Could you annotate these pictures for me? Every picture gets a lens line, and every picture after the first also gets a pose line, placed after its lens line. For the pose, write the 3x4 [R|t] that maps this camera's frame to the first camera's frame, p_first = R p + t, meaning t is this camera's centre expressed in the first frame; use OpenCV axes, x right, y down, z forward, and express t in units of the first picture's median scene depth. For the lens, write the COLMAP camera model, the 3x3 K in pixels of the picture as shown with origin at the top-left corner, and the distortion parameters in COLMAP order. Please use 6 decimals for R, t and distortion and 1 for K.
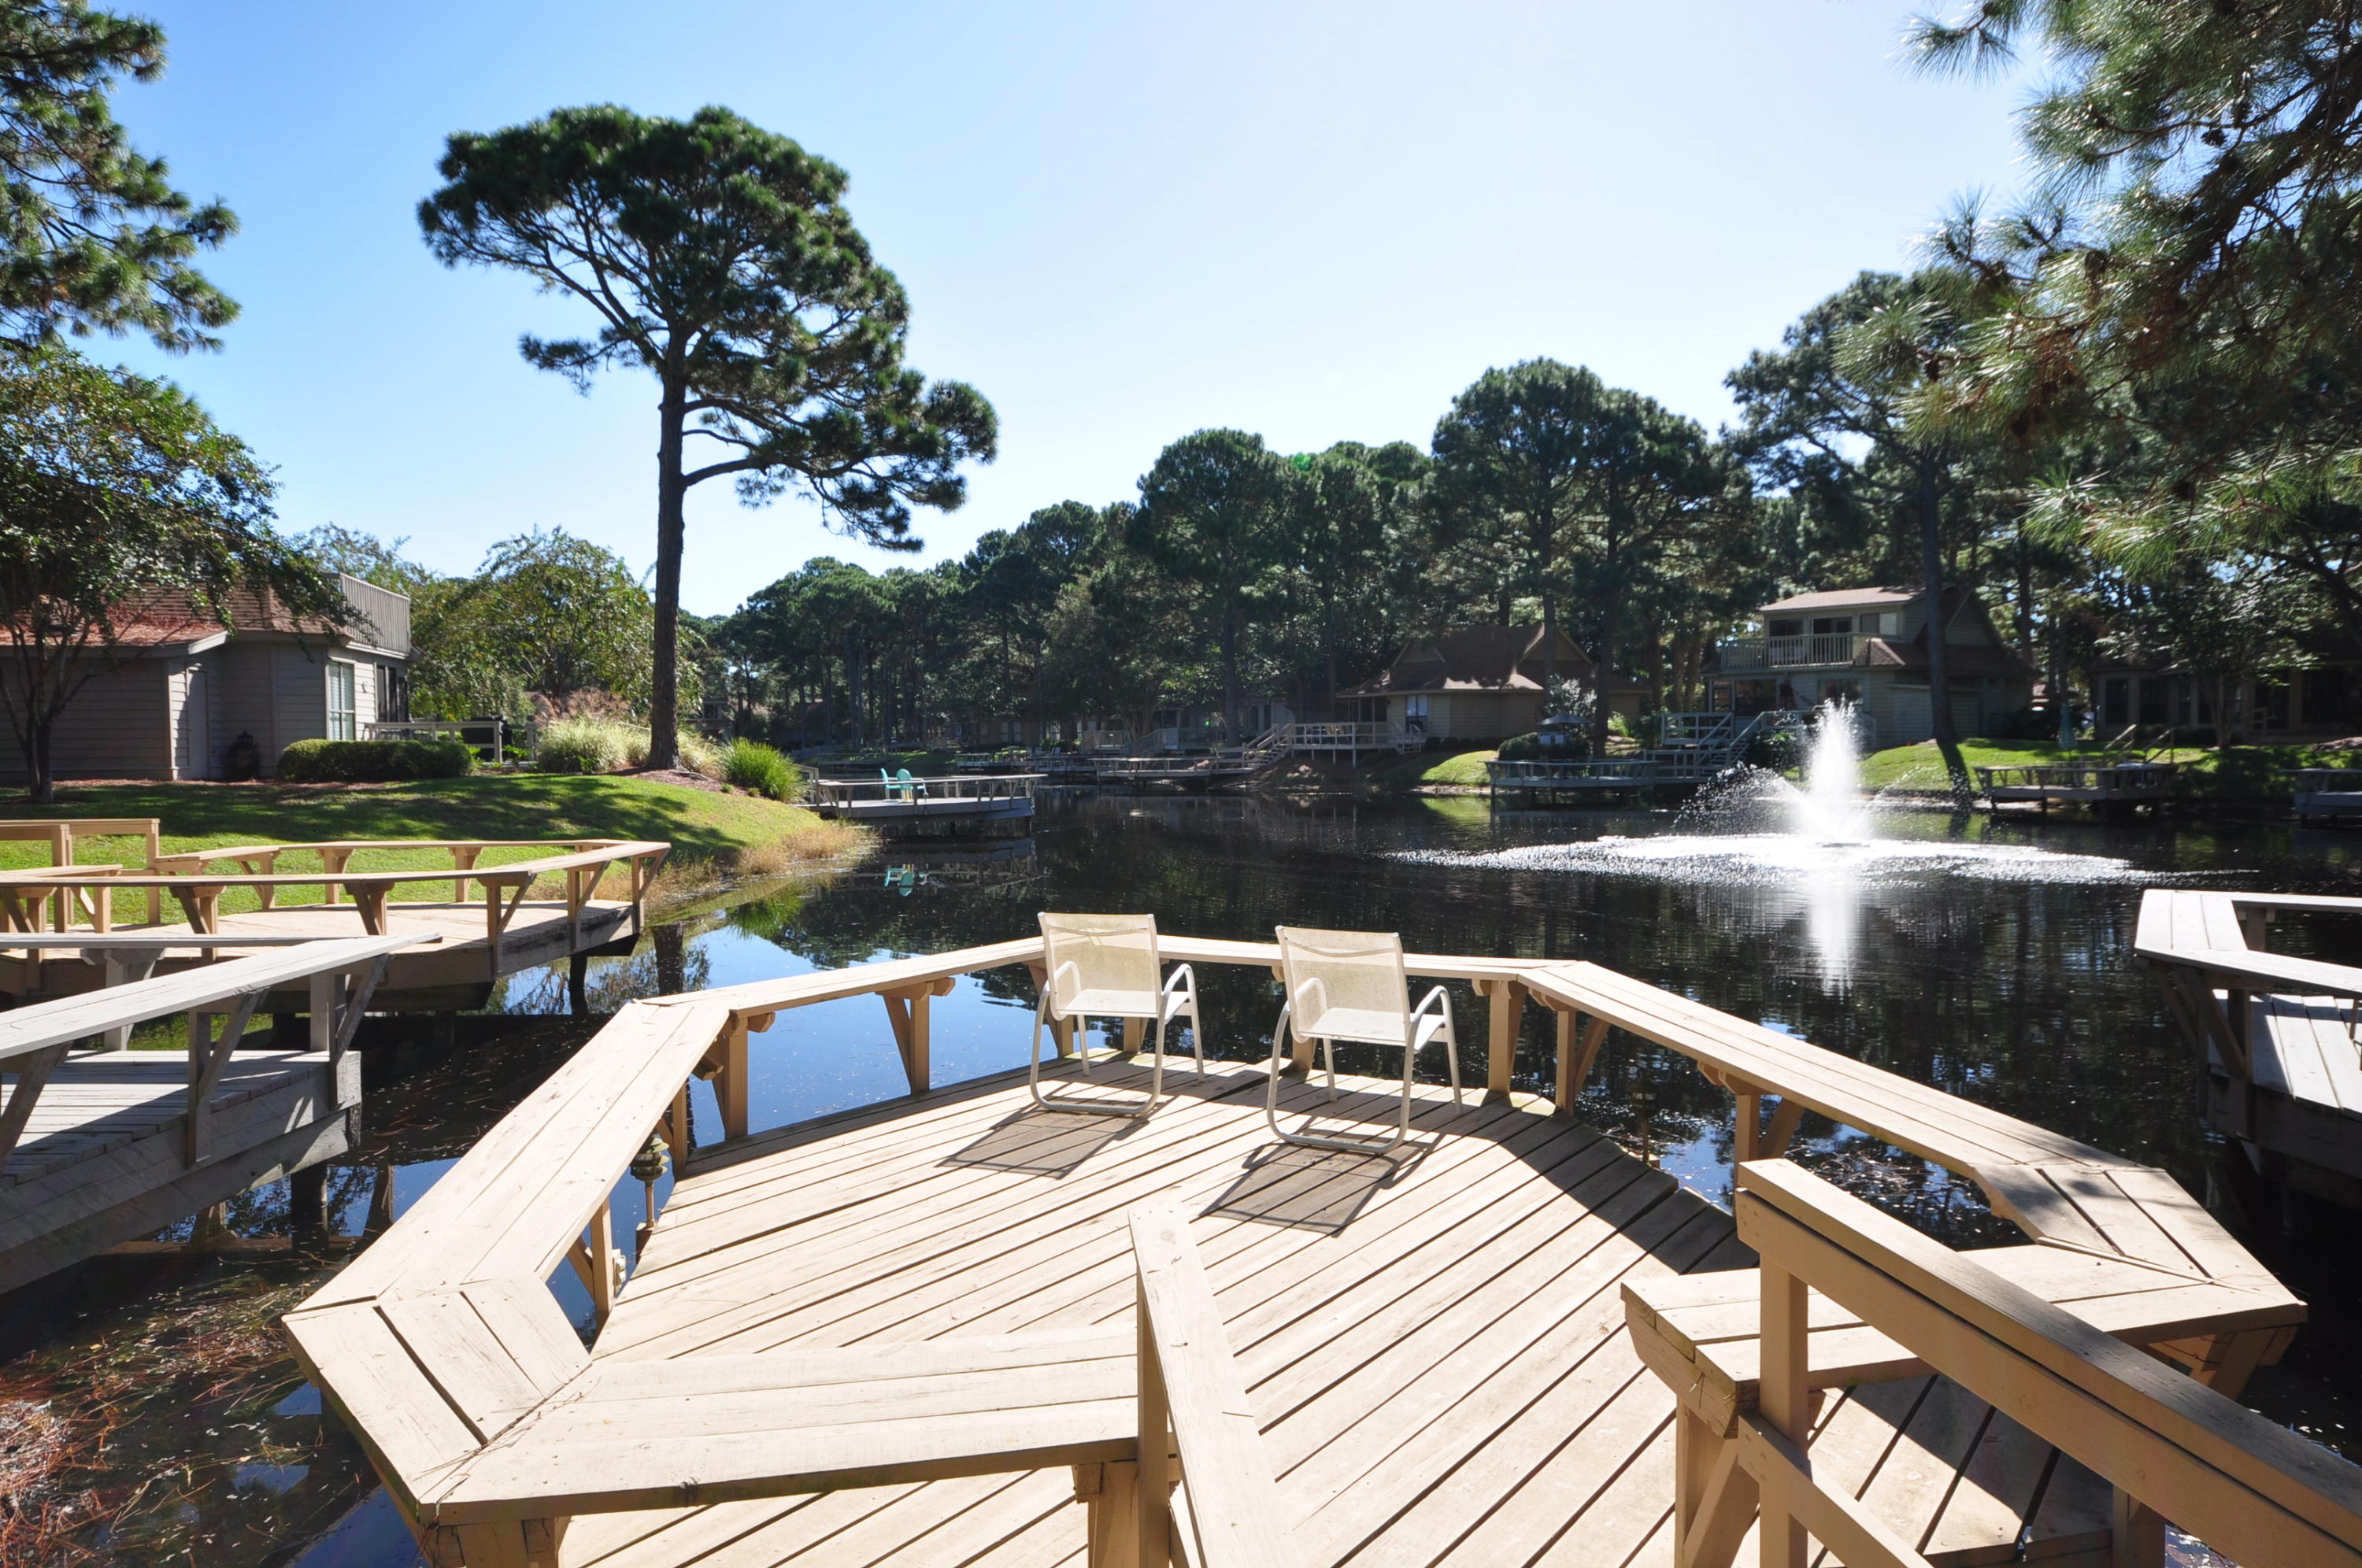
lens RADIAL K [[1507.0, 0, 1176.2], [0, 1507.0, 779.9], [0, 0, 1]] dist [0.001144, 0.001858]
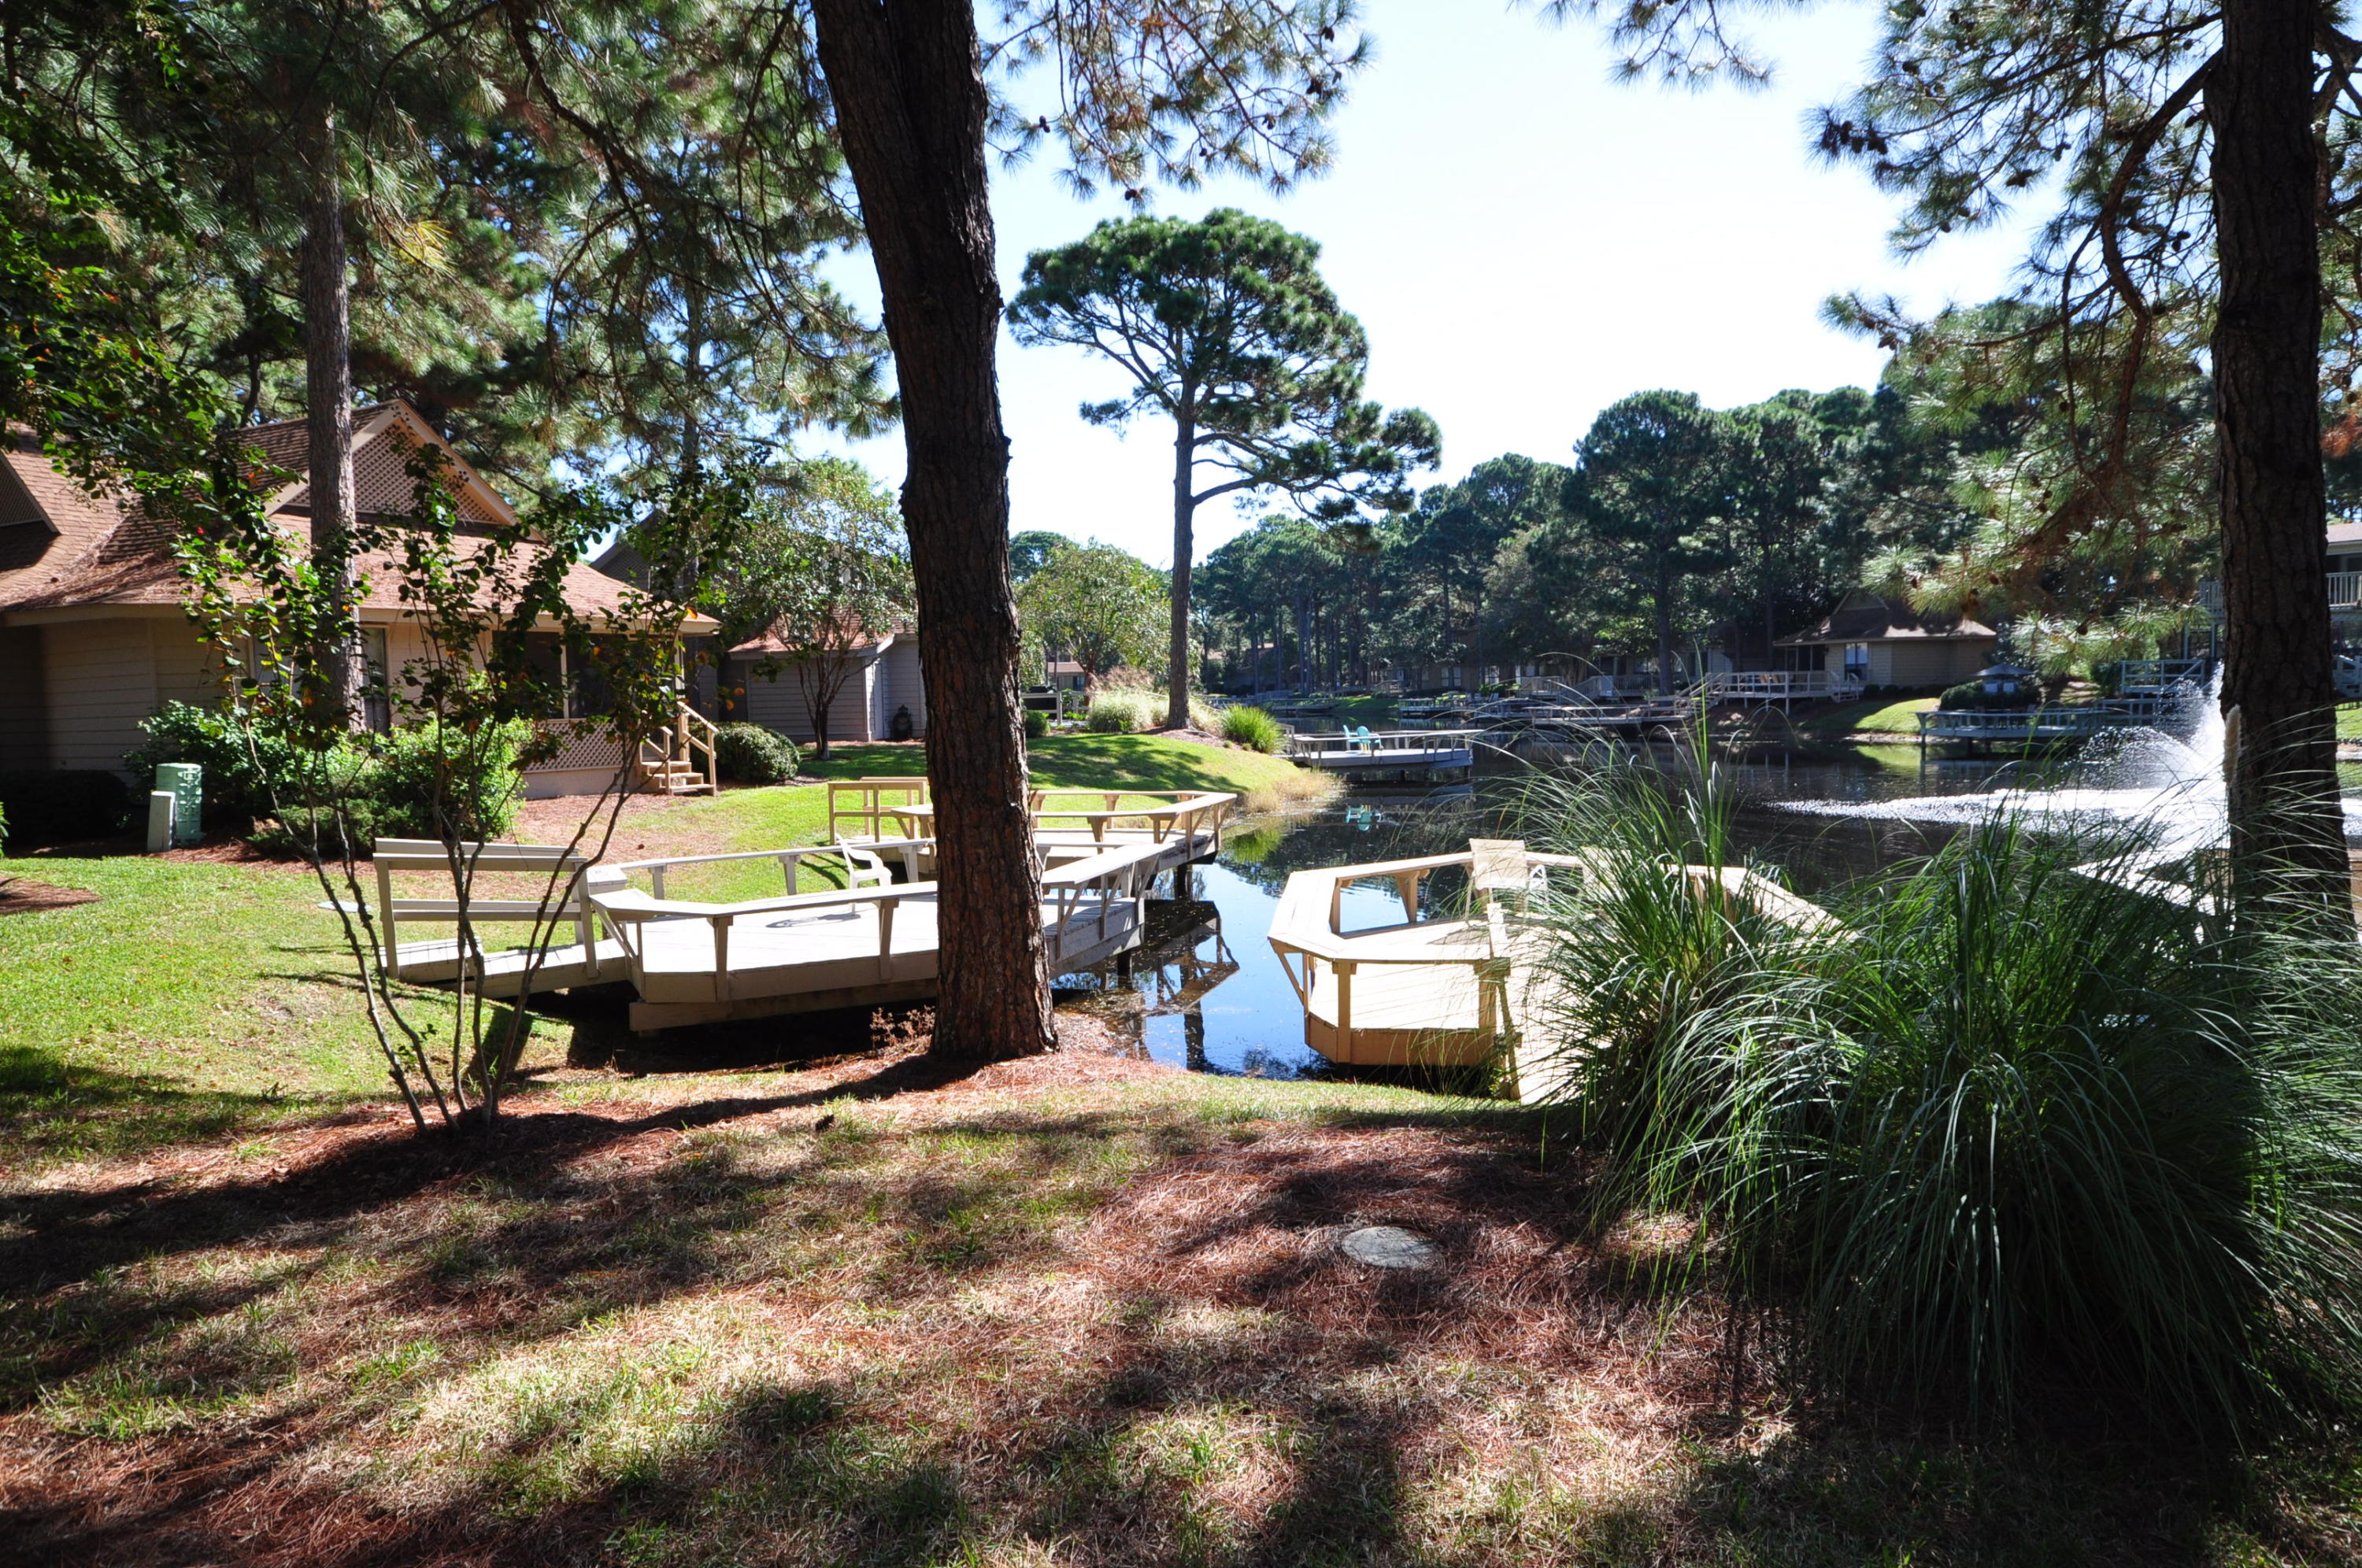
lens RADIAL K [[1507.0, 0, 1176.2], [0, 1507.0, 779.9], [0, 0, 1]] dist [0.001144, 0.001858]
pose [[0.958565, 0.009860, -0.284703, 0.021967], [0.002119, 0.999126, 0.041736, -0.016067], [0.284866, -0.040610, 0.957707, -0.215935]]
